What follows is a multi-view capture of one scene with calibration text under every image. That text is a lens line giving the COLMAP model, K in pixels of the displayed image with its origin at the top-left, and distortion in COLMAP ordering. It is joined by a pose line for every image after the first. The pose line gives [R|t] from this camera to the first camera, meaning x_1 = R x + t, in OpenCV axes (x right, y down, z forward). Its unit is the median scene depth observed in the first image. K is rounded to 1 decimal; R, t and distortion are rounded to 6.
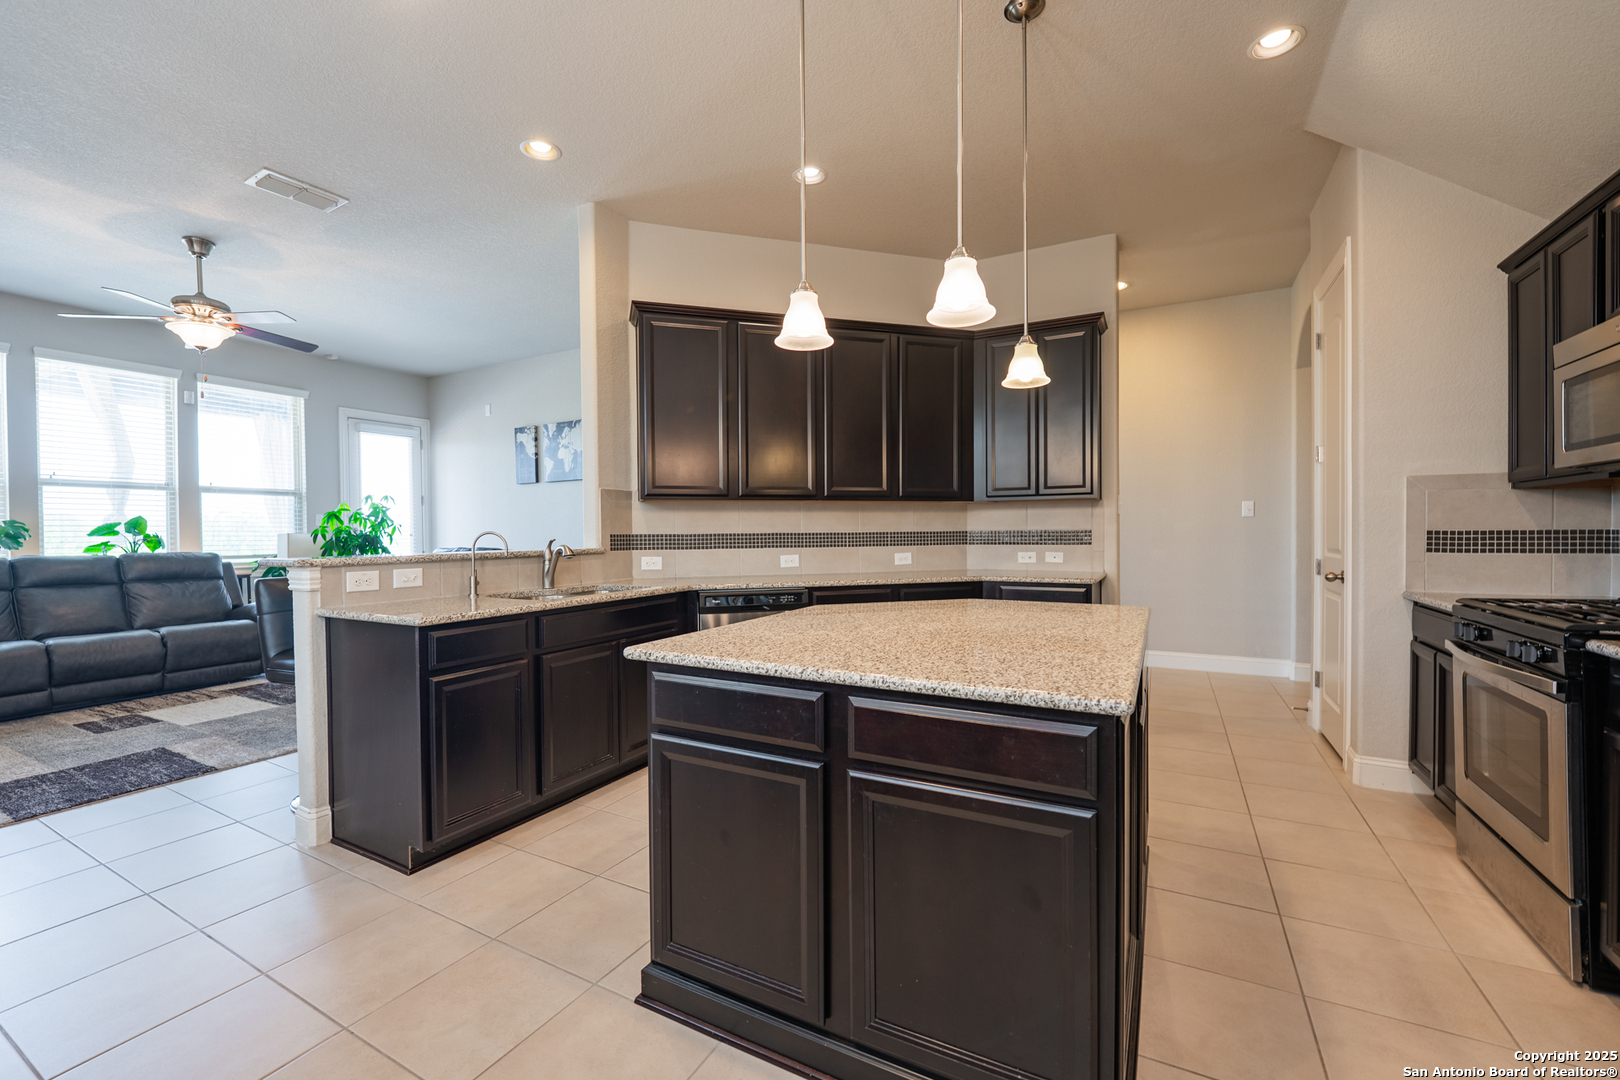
lens RADIAL K [[665.4, 0, 800.6], [0, 665.4, 542.2], [0, 0, 1]] dist [-0.010259, -0.000175]
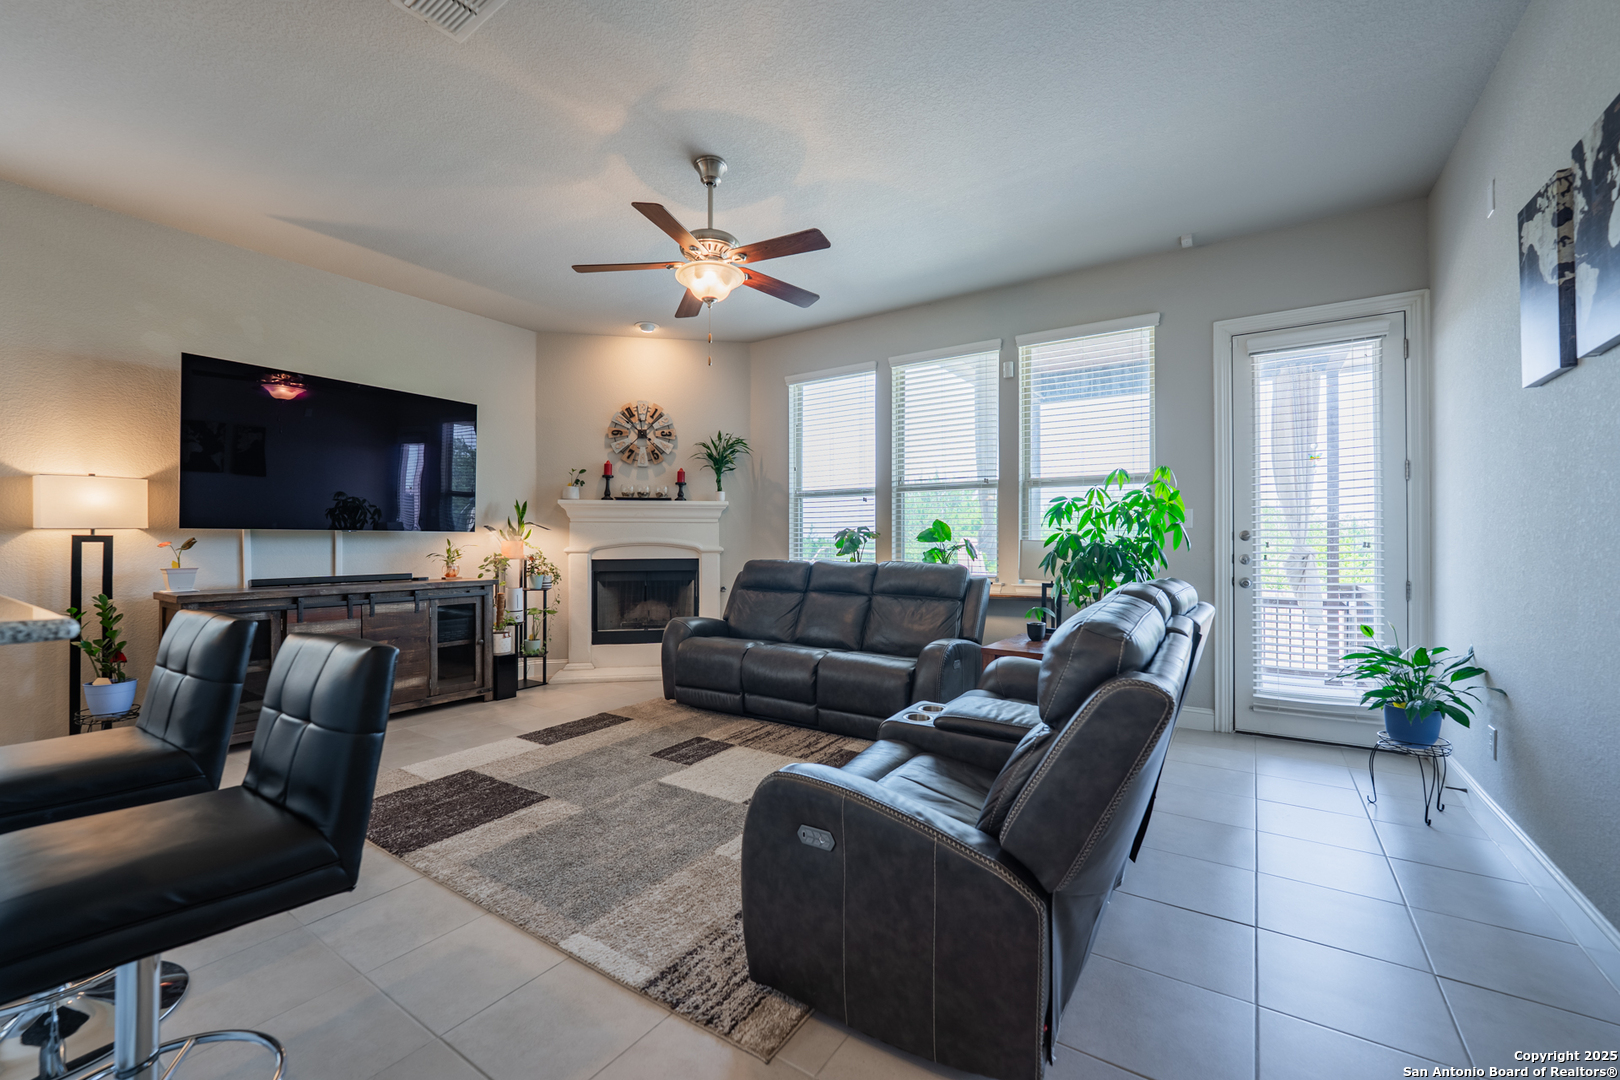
lens RADIAL K [[660.7, 0, 800.9], [0, 660.7, 539.0], [0, 0, 1]] dist [-0.001042, -0.004873]
pose [[-0.097535, 0.004441, -0.995222, -0.130961], [-0.016540, 0.999845, 0.006082, -0.018468], [0.995095, 0.017054, -0.097447, 1.054590]]
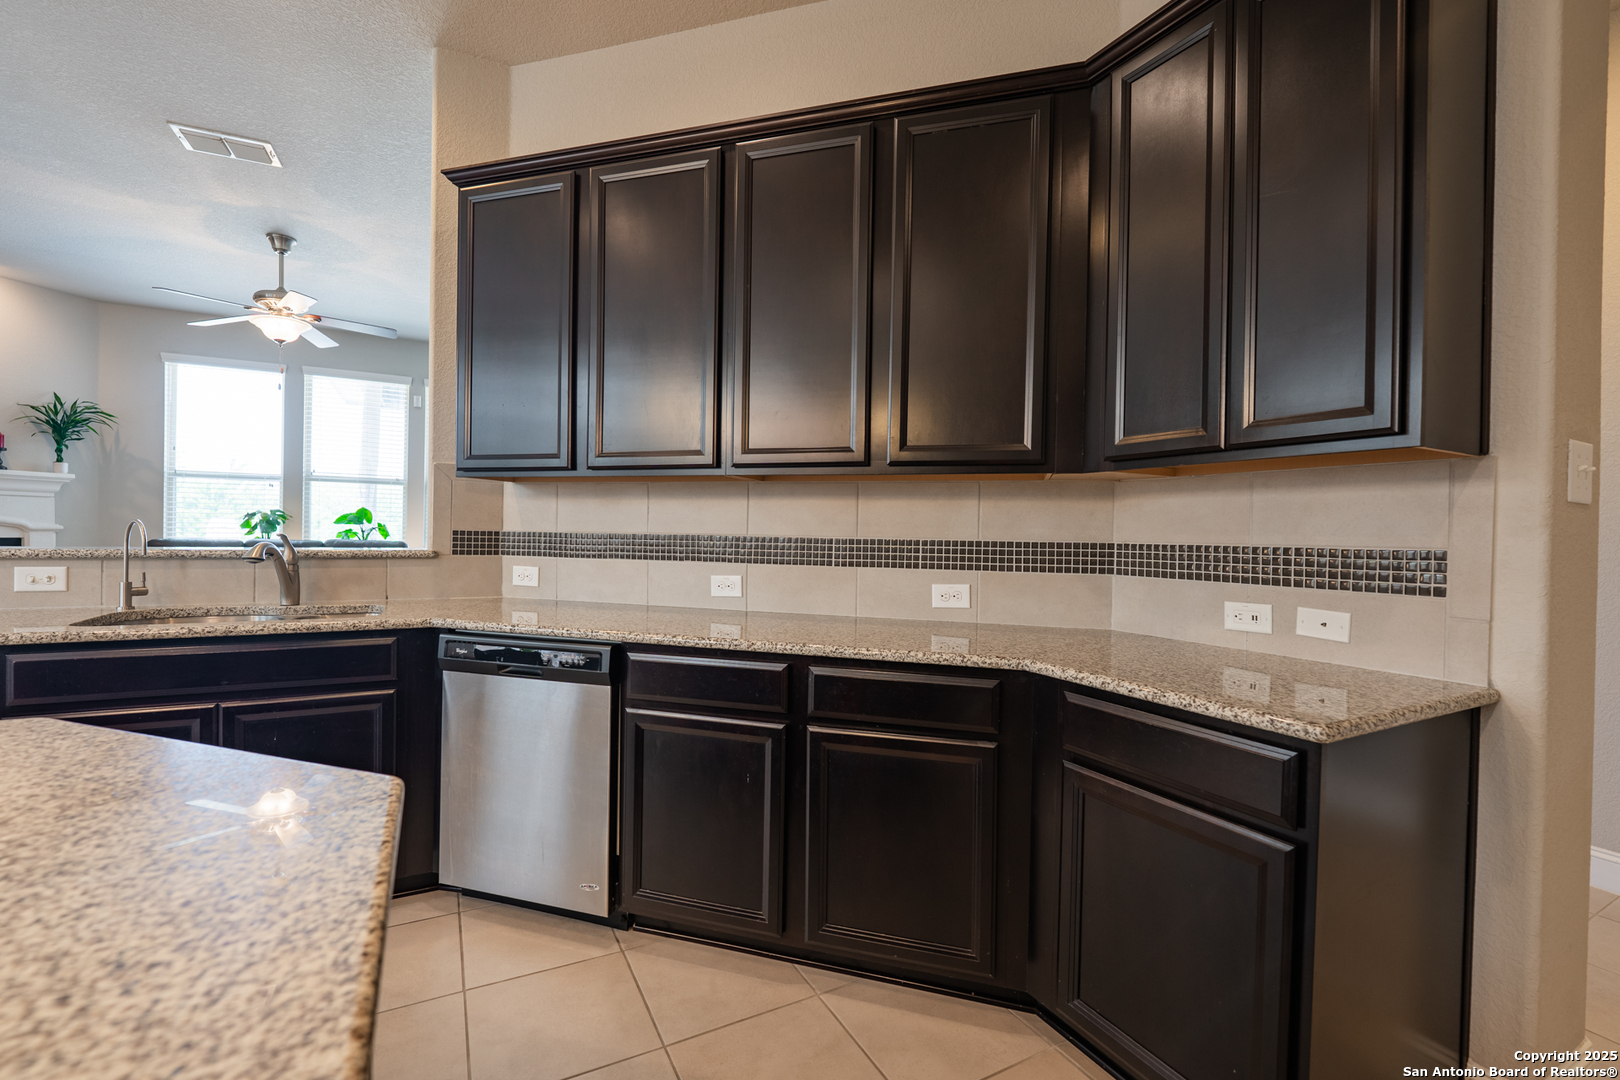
lens RADIAL K [[691.2, 0, 800.2], [0, 691.2, 538.5], [0, 0, 1]] dist [0.000431, -0.006966]
pose [[0.830422, 0.028383, -0.556411, 0.332143], [-0.034726, 0.999396, -0.000849, -0.012422], [0.556051, 0.020027, 0.830907, 0.503161]]
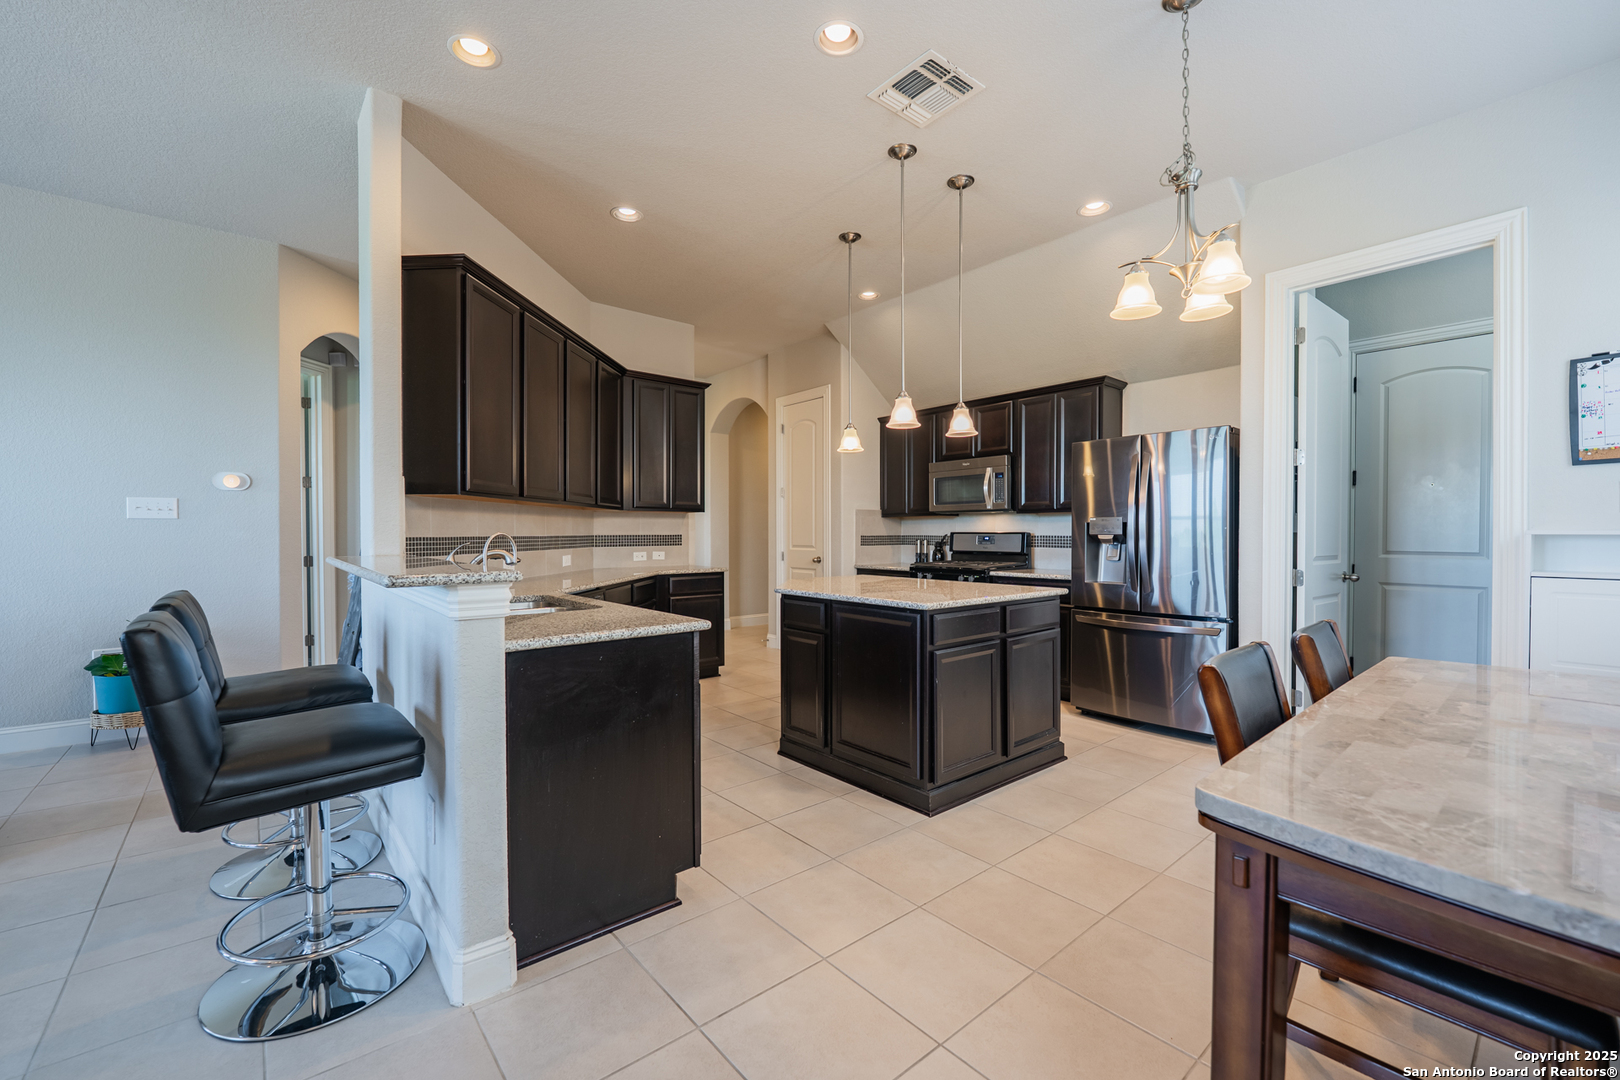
lens RADIAL K [[660.7, 0, 800.9], [0, 660.7, 539.0], [0, 0, 1]] dist [-0.001042, -0.004873]
pose [[0.373001, 0.000700, 0.927831, -0.674282], [0.015116, 0.999862, -0.006831, 0.003478], [-0.927708, 0.016573, 0.372939, 0.241794]]
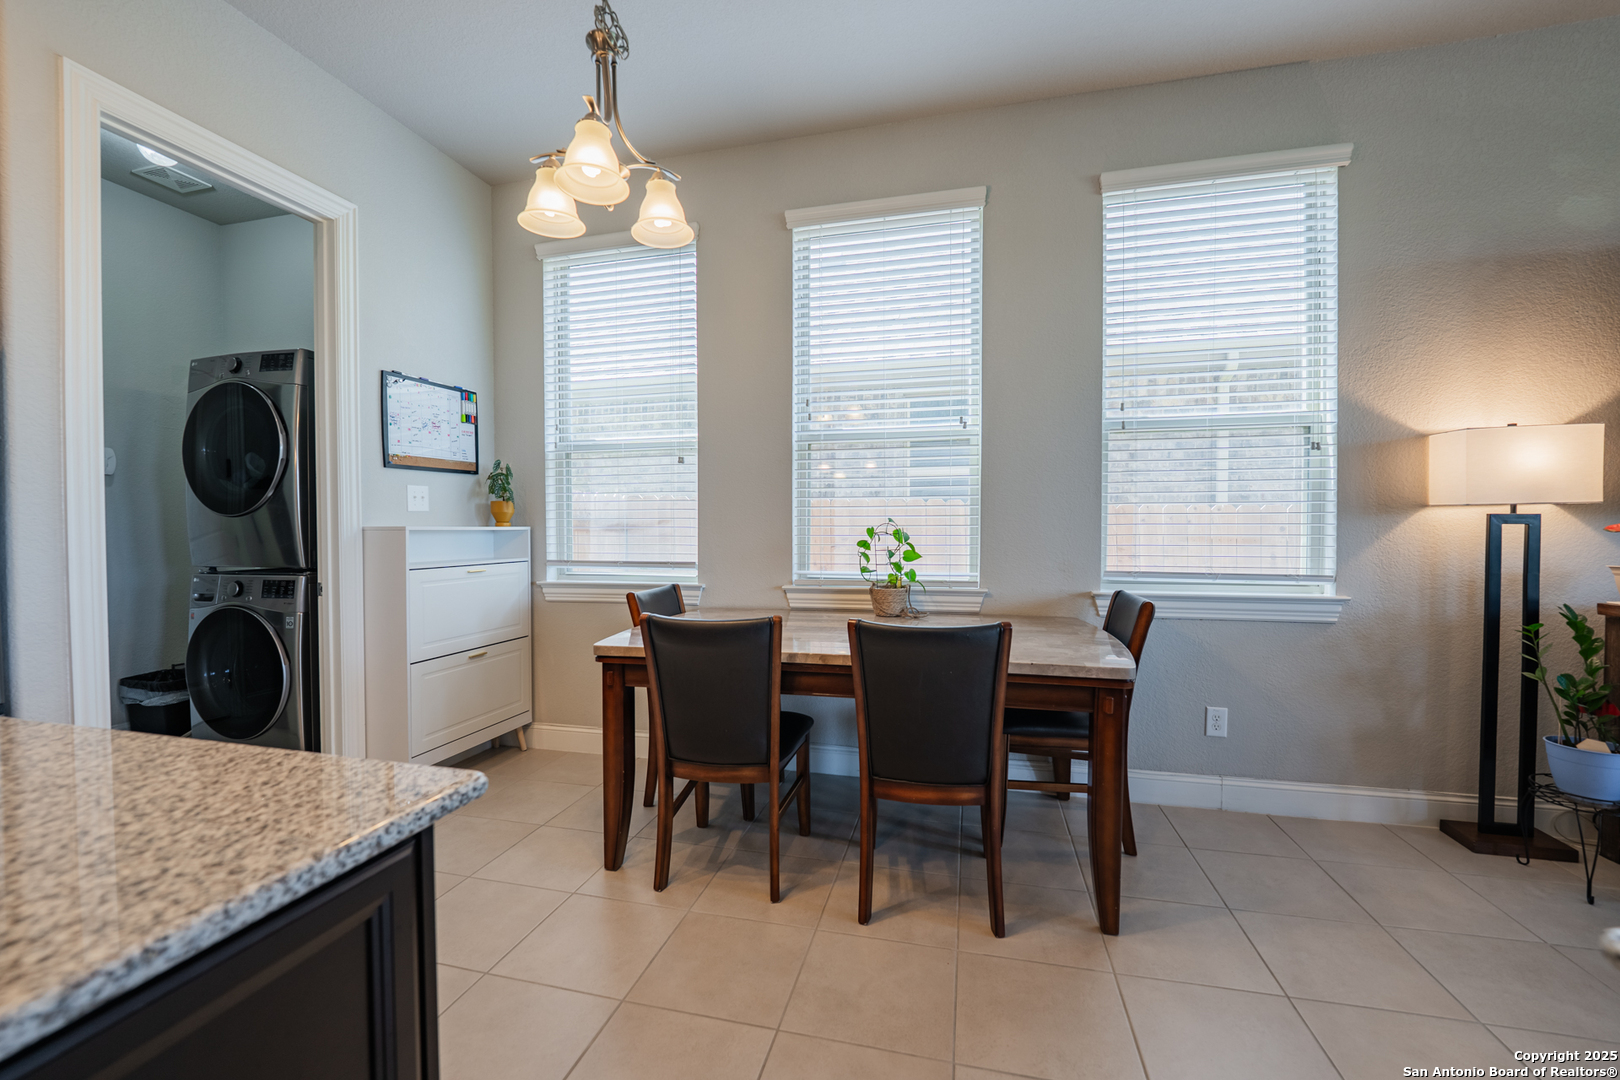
lens RADIAL K [[660.7, 0, 800.9], [0, 660.7, 539.0], [0, 0, 1]] dist [-0.001042, -0.004873]
pose [[-0.966950, 0.015180, -0.254515, -0.130539], [0.005335, 0.999212, 0.039329, -0.008398], [0.254912, 0.036671, -0.966269, 0.533285]]
